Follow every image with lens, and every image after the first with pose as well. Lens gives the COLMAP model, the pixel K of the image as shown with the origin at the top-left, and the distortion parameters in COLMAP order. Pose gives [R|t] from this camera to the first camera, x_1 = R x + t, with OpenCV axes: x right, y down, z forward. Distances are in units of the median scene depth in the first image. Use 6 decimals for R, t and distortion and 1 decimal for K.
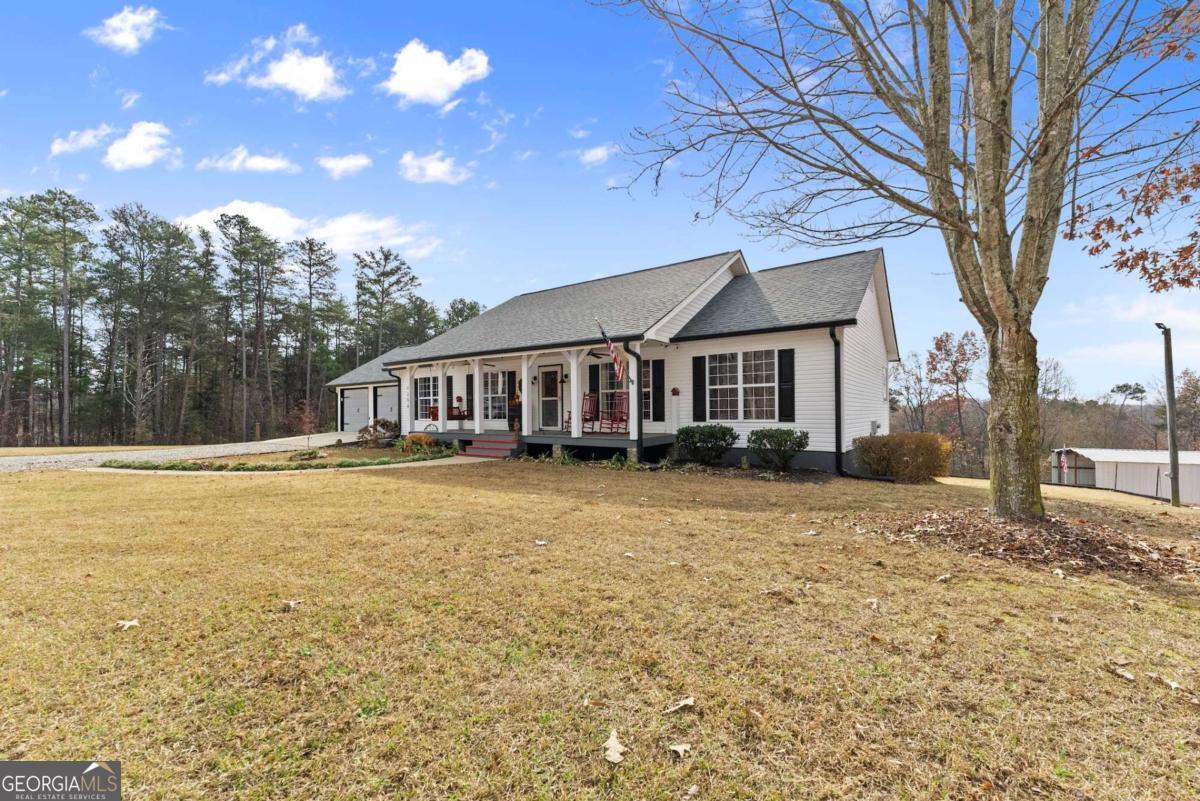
lens RADIAL K [[484.2, 0, 600.0], [0, 484.2, 400.5], [0, 0, 1]] dist [-0.000402, -0.000138]
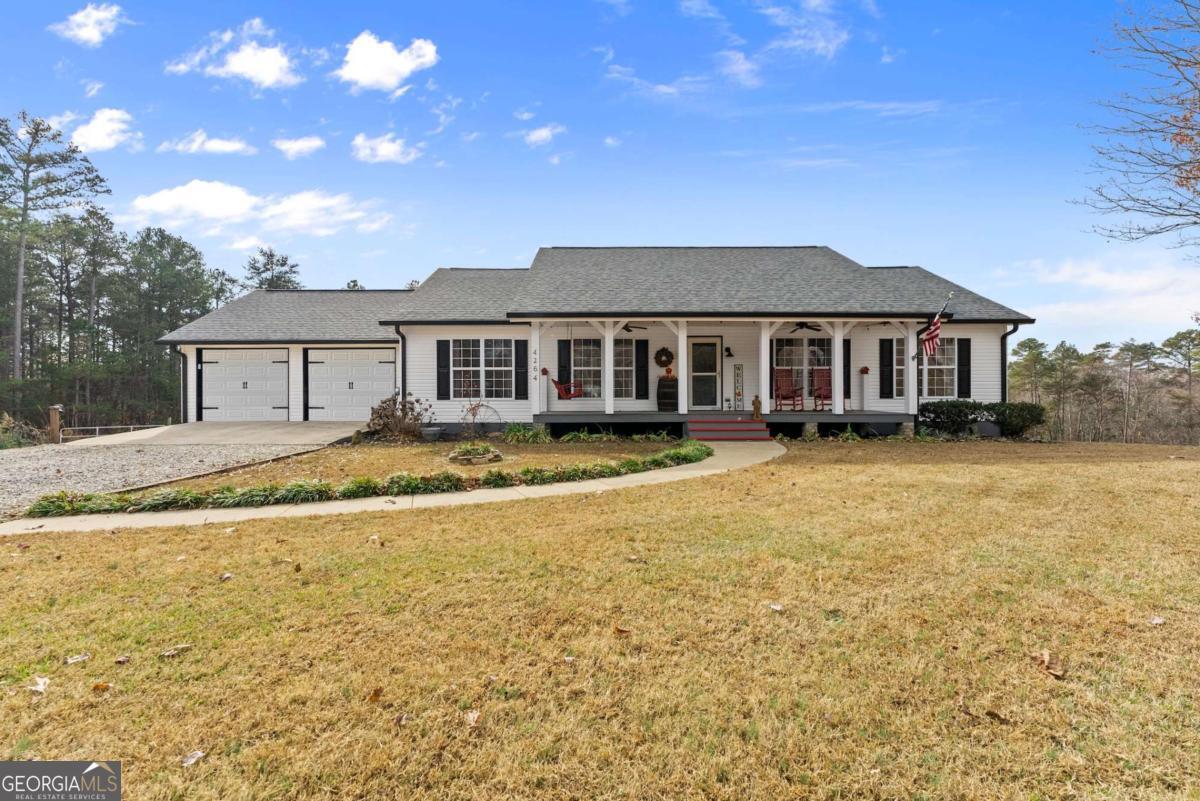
lens RADIAL K [[494.8, 0, 596.9], [0, 494.8, 376.5], [0, 0, 1]] dist [-0.001005, -0.000011]
pose [[0.819257, 0.027159, 0.572783, -0.700354], [-0.018443, 0.999609, -0.021017, 0.021505], [-0.573130, 0.006655, 0.819437, 0.329169]]
